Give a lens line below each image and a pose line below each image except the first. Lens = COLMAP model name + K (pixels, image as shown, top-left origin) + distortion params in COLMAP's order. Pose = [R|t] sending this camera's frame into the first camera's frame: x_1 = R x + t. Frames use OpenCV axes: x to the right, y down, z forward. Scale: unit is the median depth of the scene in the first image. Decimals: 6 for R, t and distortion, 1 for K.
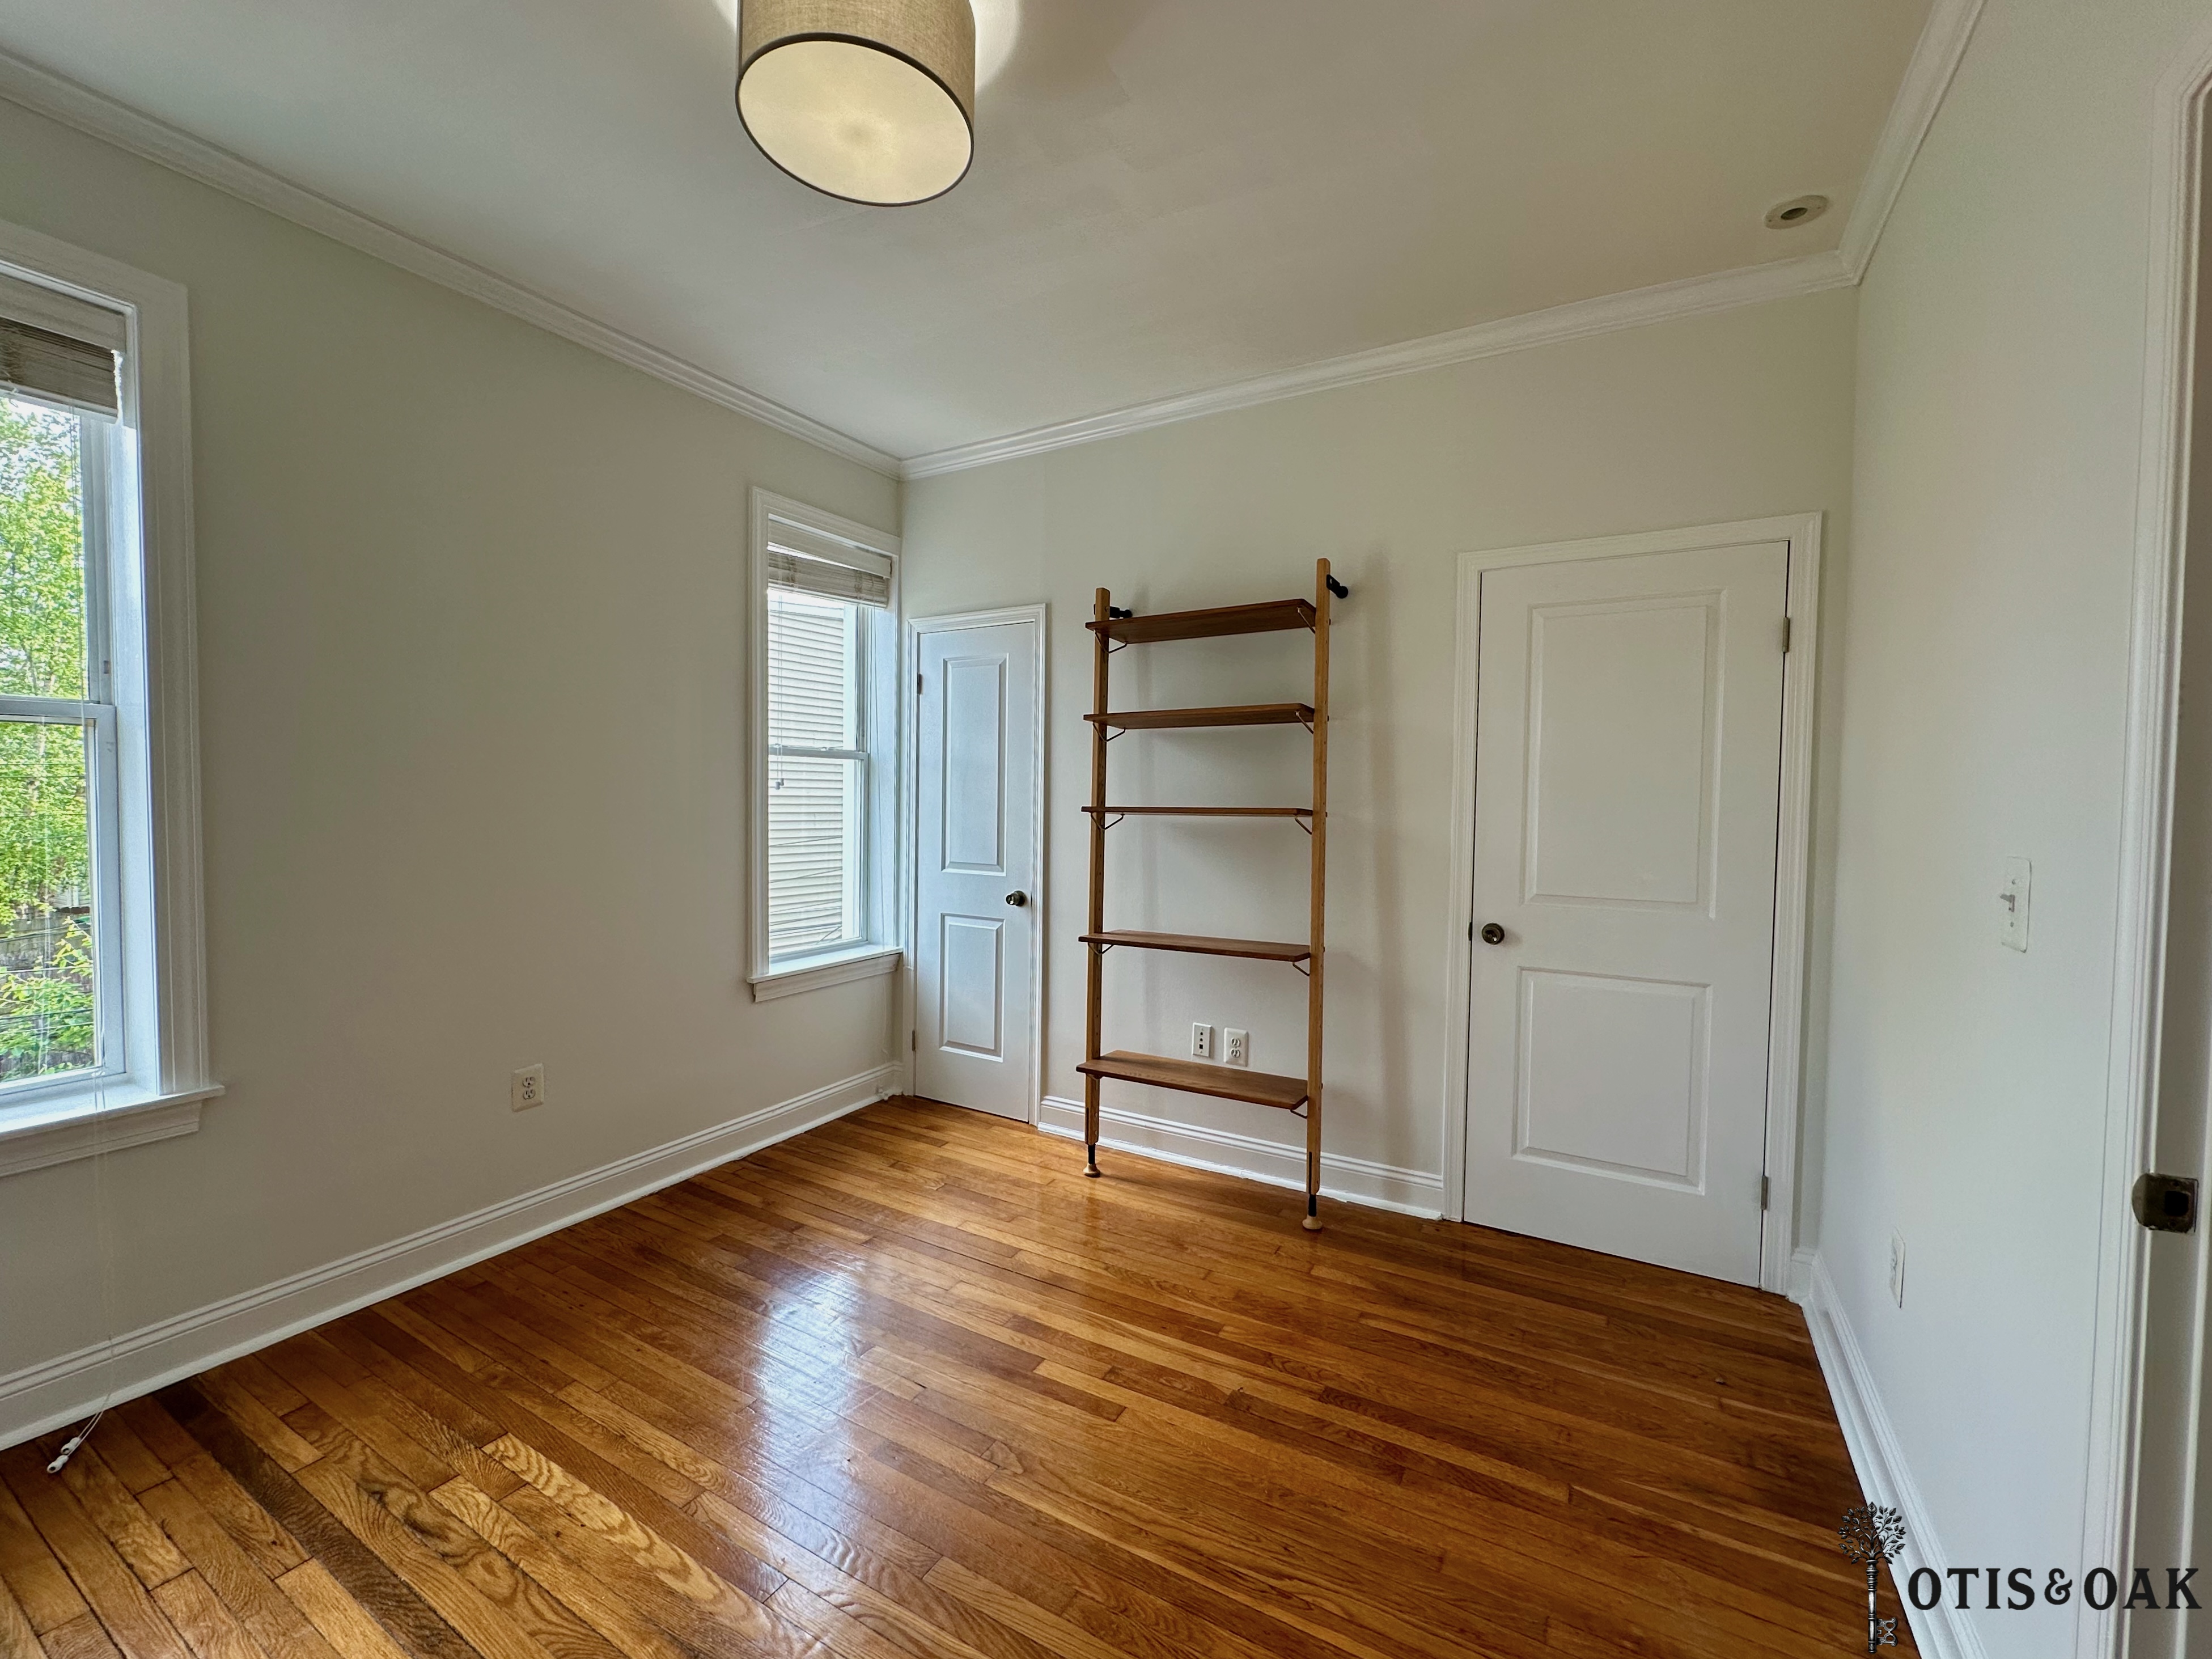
lens RADIAL K [[932.5, 0, 1102.3], [0, 932.5, 825.0], [0, 0, 1]] dist [-0.002468, -0.000103]
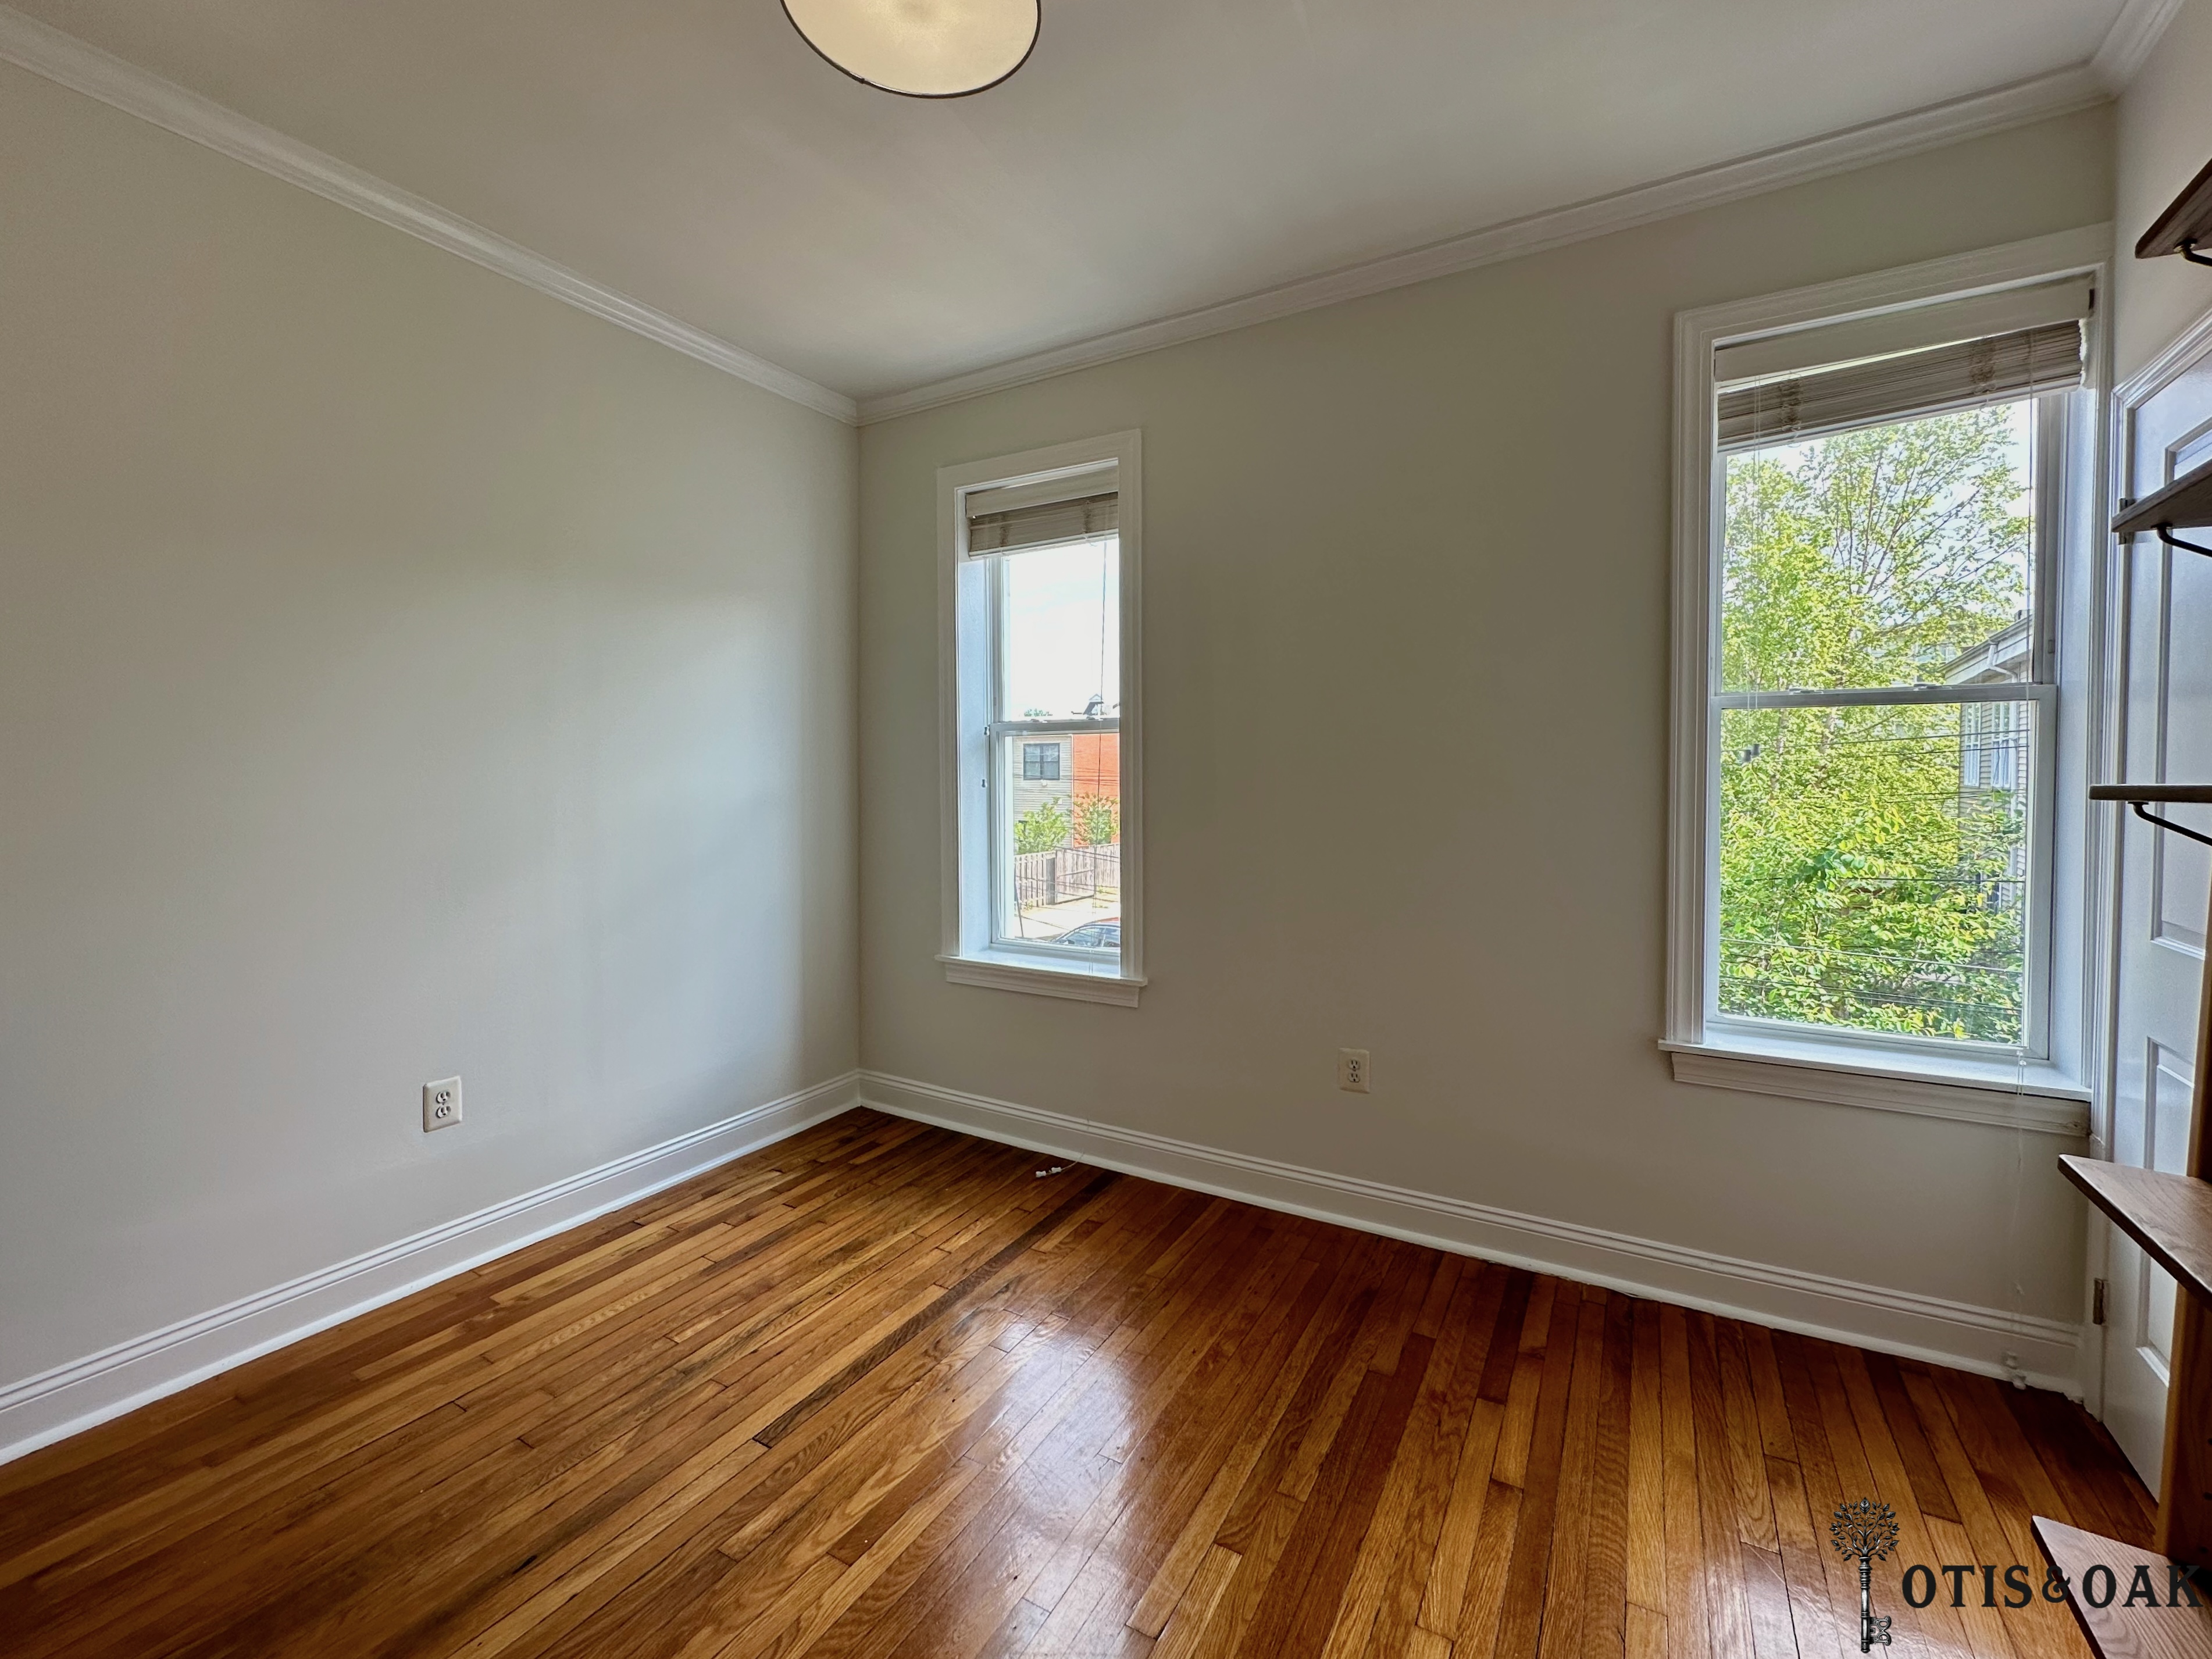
lens RADIAL K [[932.5, 0, 1095.7], [0, 932.5, 792.0], [0, 0, 1]] dist [-0.002468, -0.000103]
pose [[-0.007303, 0.000963, -0.999973, 0.360715], [-0.032650, 0.999466, 0.001201, -0.005000], [0.999440, 0.032658, -0.007268, 0.703040]]
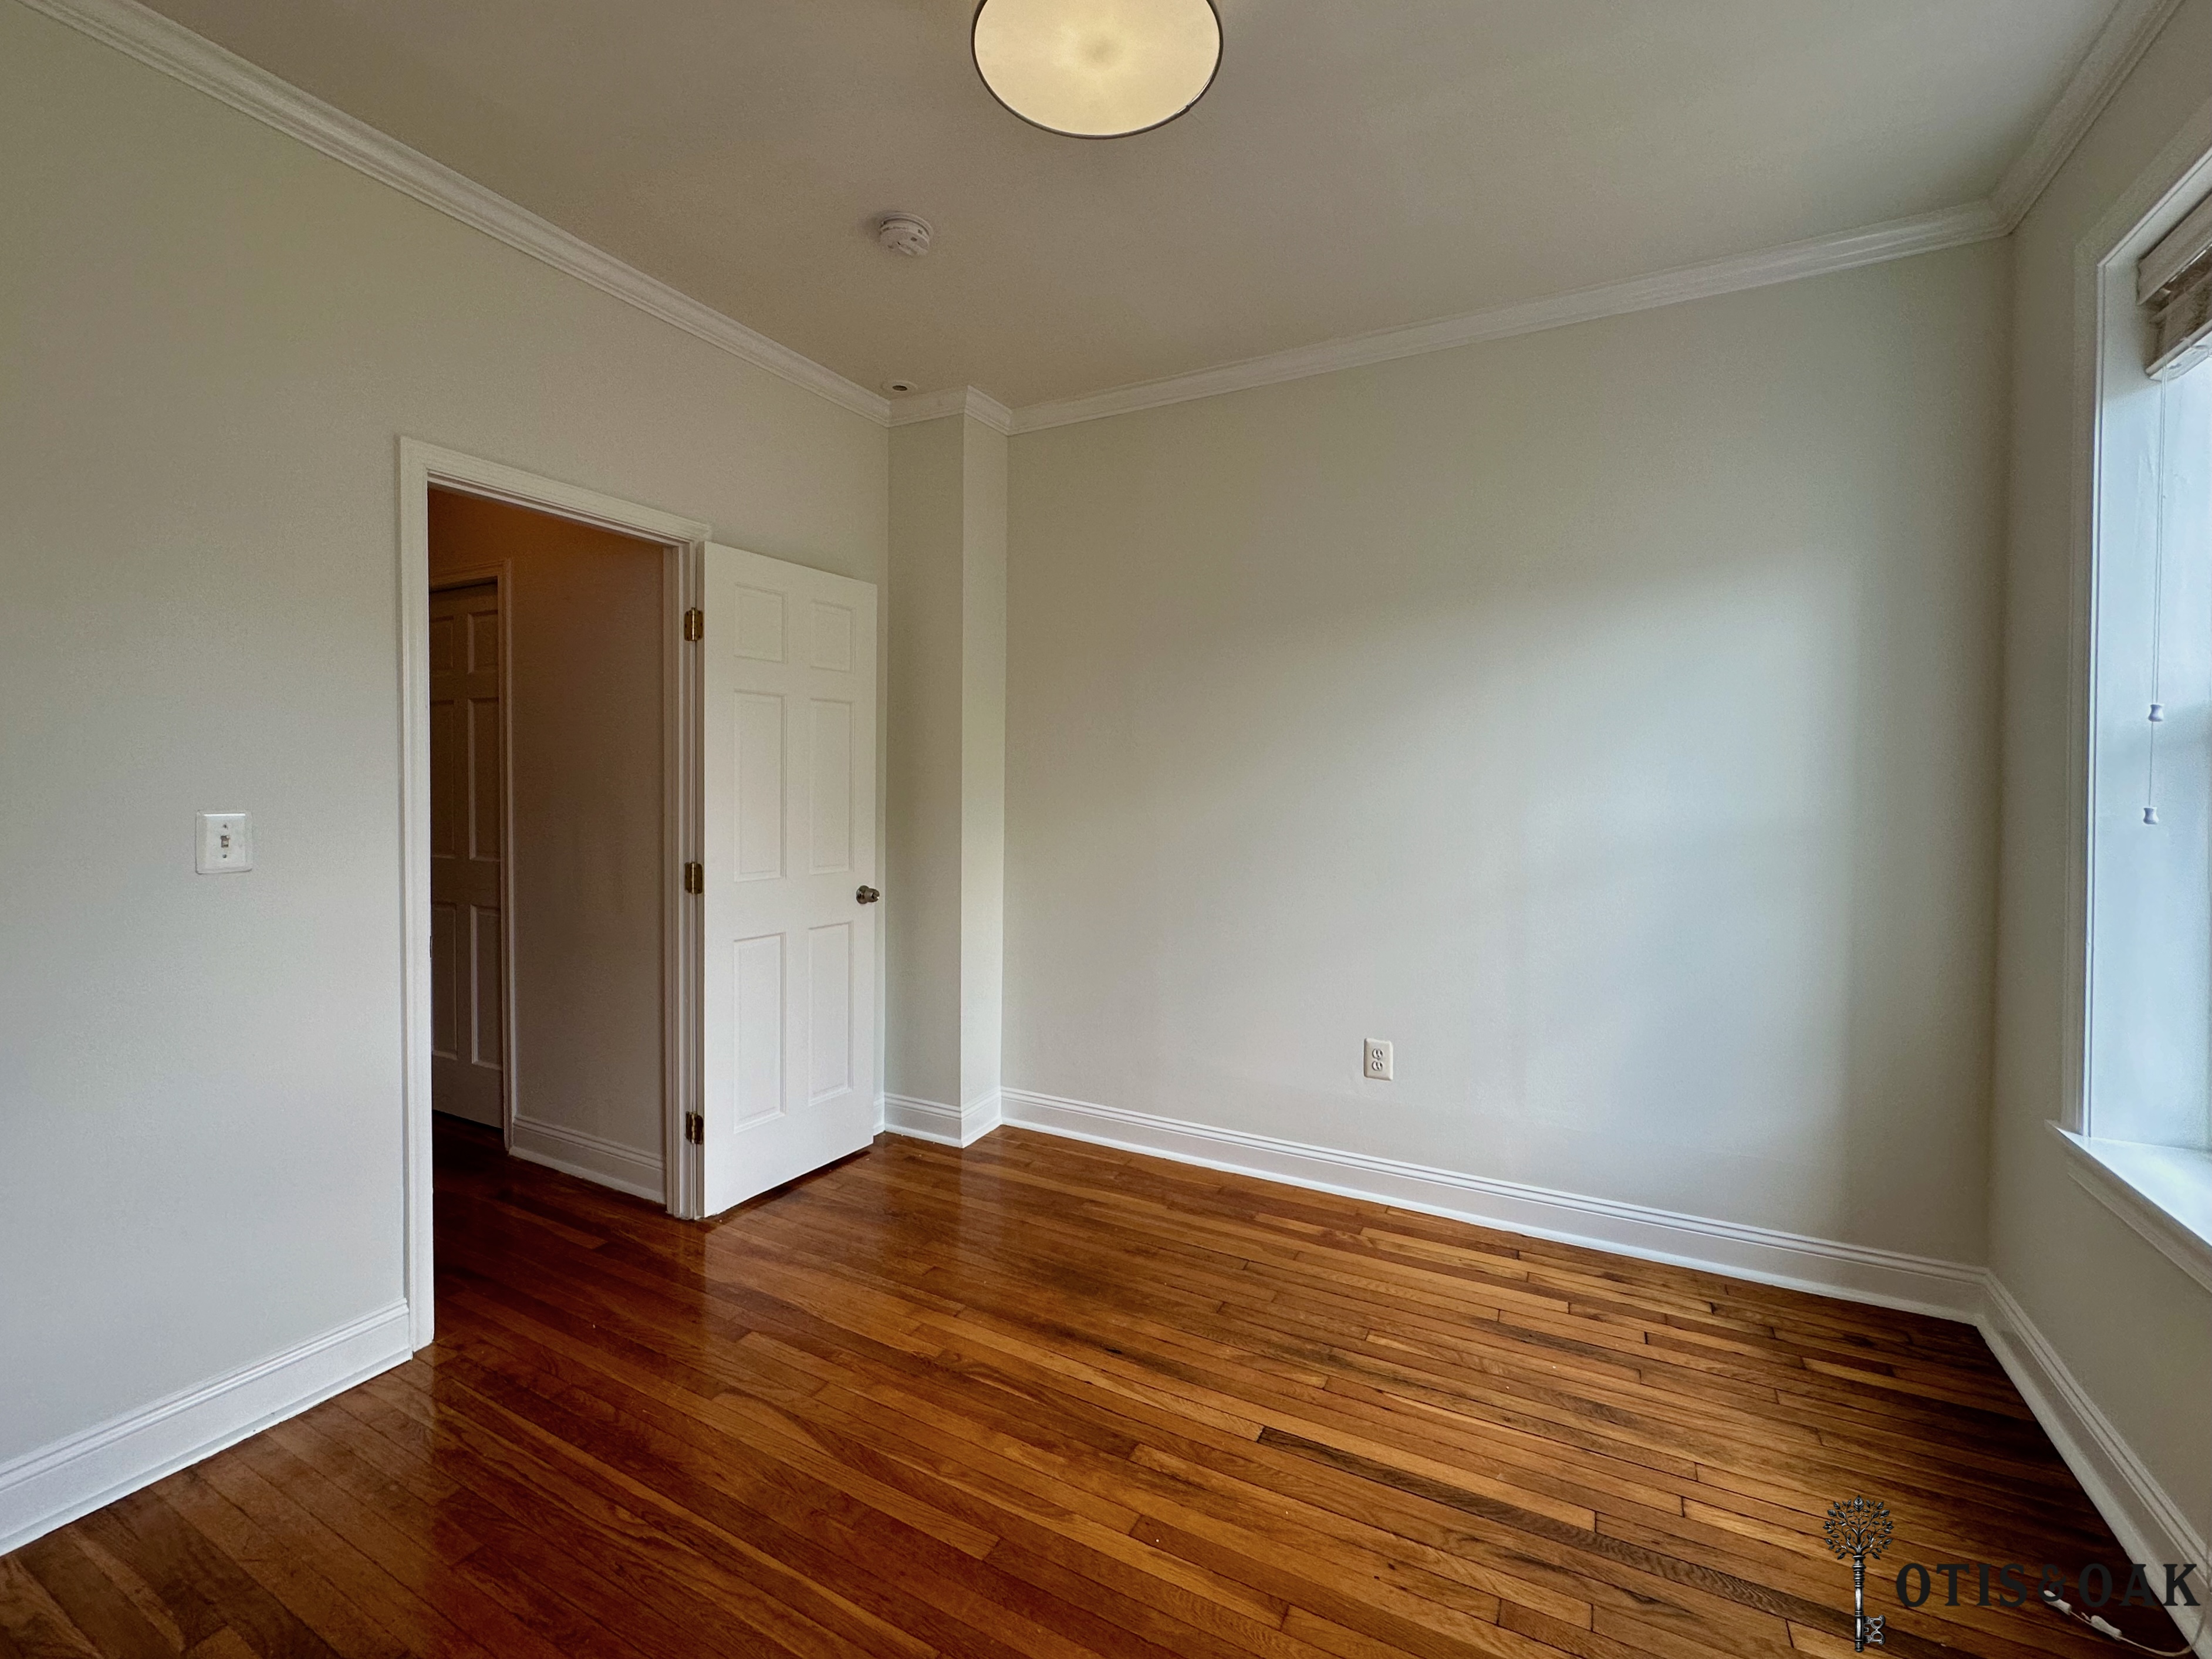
lens RADIAL K [[932.4, 0, 1108.5], [0, 932.4, 802.2], [0, 0, 1]] dist [-0.002468, -0.000103]
pose [[-0.998631, -0.019614, -0.048488, -0.140218], [-0.022178, 0.998352, 0.052932, -0.037590], [0.047370, 0.053935, -0.997420, 1.134569]]
